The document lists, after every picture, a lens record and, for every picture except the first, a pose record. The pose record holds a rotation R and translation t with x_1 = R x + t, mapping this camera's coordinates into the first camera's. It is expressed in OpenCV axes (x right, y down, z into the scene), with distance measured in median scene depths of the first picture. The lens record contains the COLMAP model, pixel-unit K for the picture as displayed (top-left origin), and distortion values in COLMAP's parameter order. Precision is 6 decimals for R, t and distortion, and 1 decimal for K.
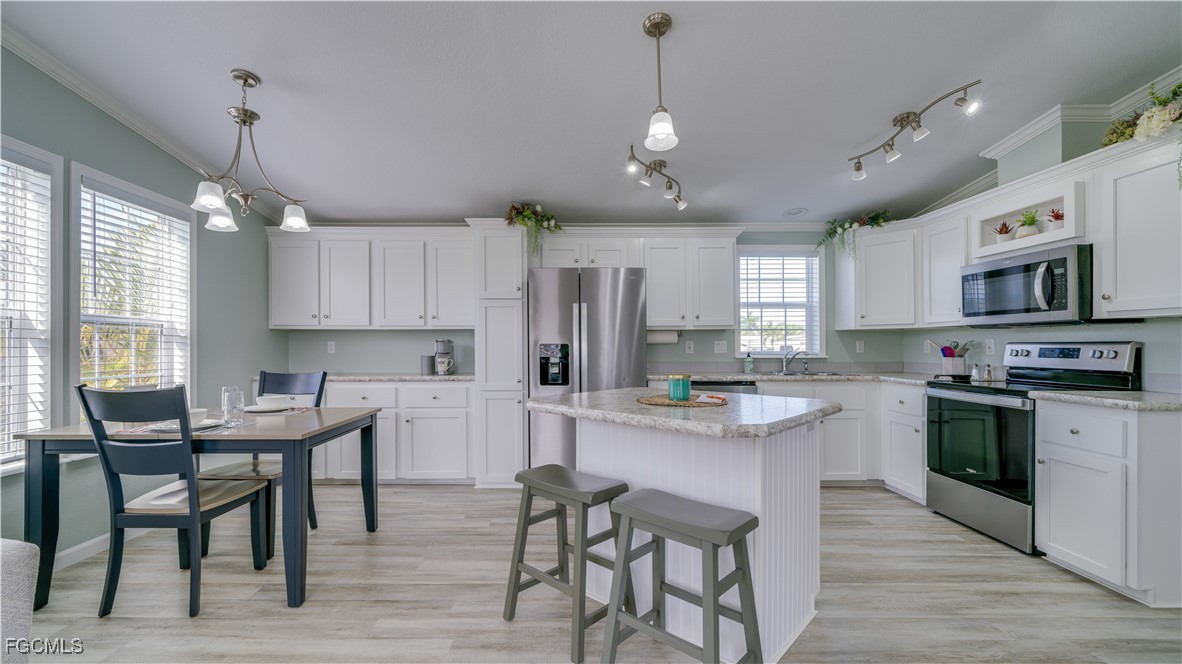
lens RADIAL K [[487.1, 0, 571.7], [0, 487.1, 347.8], [0, 0, 1]] dist [-0.001099, -0.000673]
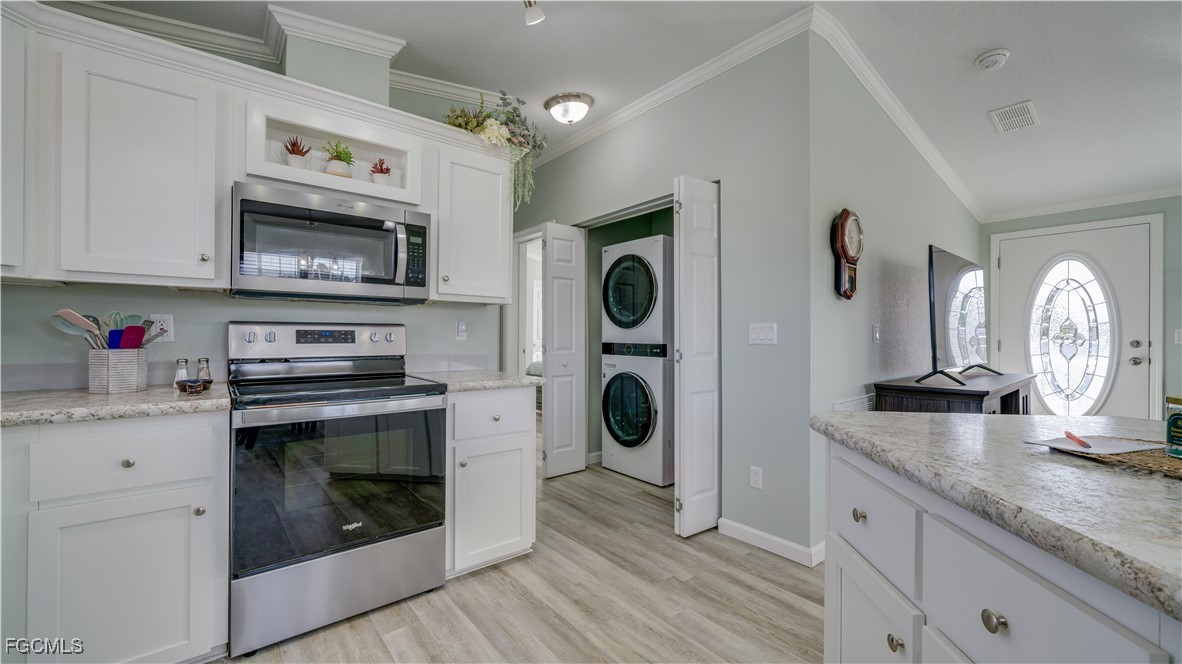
lens RADIAL K [[462.6, 0, 584.2], [0, 462.6, 332.8], [0, 0, 1]] dist [0.003257, -0.001427]
pose [[-0.627598, -0.004145, 0.778527, 0.152214], [-0.004570, 0.999988, 0.001640, 0.000599], [-0.778524, -0.002528, -0.627610, 1.023273]]
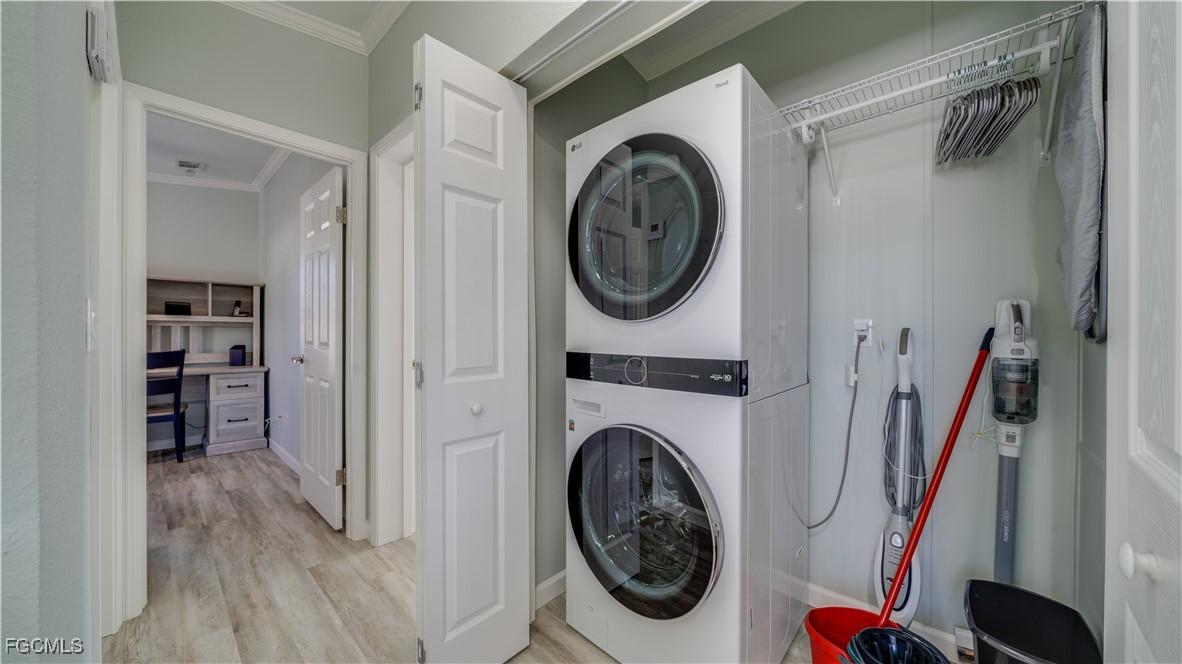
lens RADIAL K [[411.0, 0, 582.6], [0, 411.0, 330.4], [0, 0, 1]] dist [-0.009785, 0.001405]
pose [[-0.720835, -0.003278, 0.693099, 0.688386], [-0.003720, 0.999993, 0.000861, 0.002153], [-0.693097, -0.001958, -0.720842, 0.585161]]
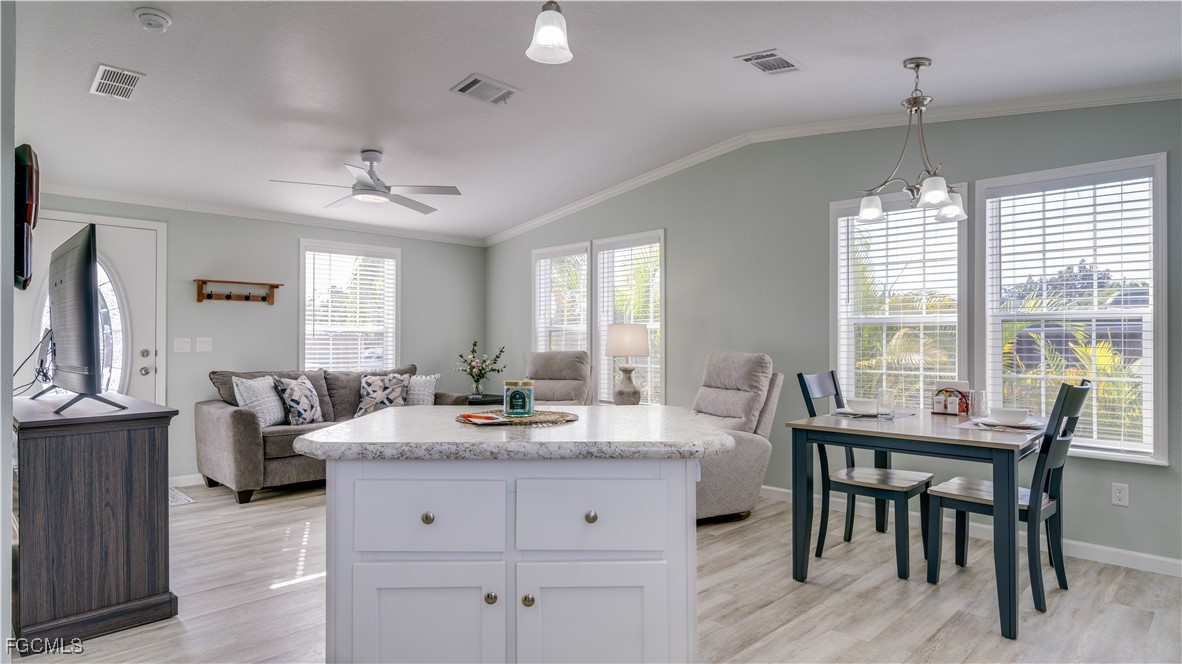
lens RADIAL K [[659.1, 0, 592.9], [0, 659.1, 338.9], [0, 0, 1]] dist [-0.006391, 0.005407]
pose [[-0.712004, -0.006841, -0.702142, 0.516116], [-0.002457, 0.999971, -0.007251, -0.001328], [0.702171, -0.003437, -0.712000, 1.100732]]
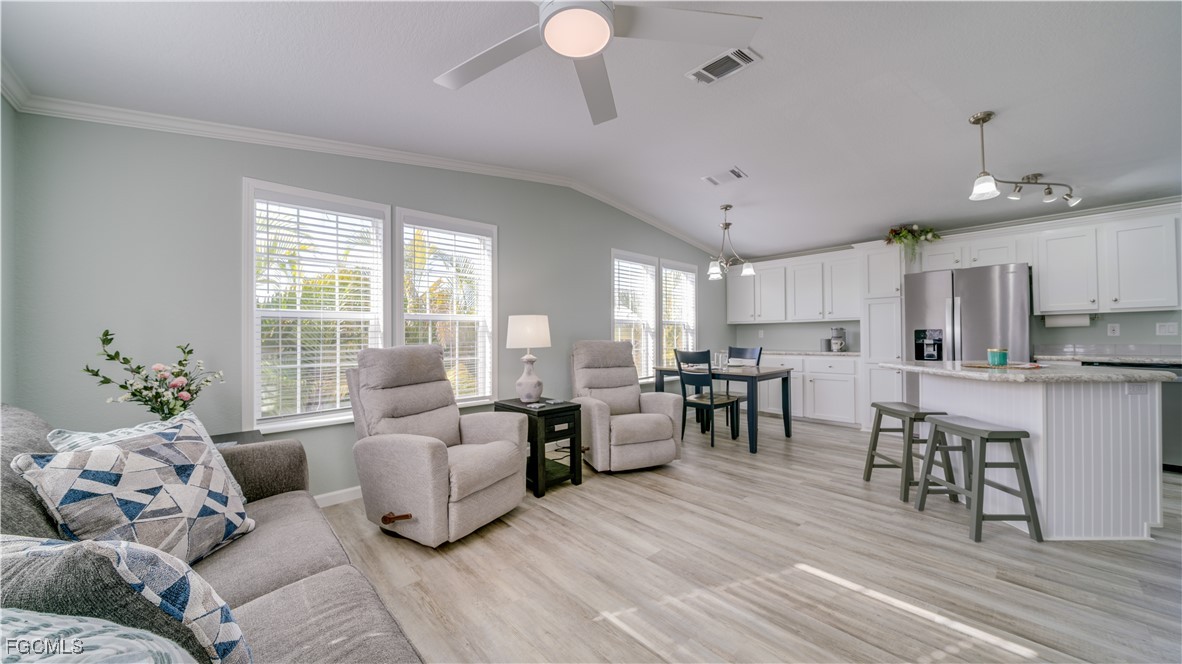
lens RADIAL K [[411.0, 0, 585.3], [0, 411.0, 338.7], [0, 0, 1]] dist [-0.009785, 0.001405]
pose [[0.666811, -0.003162, -0.745221, 0.188292], [0.009627, 0.999944, 0.004372, 0.003889], [0.745165, -0.010089, 0.666804, -0.487378]]
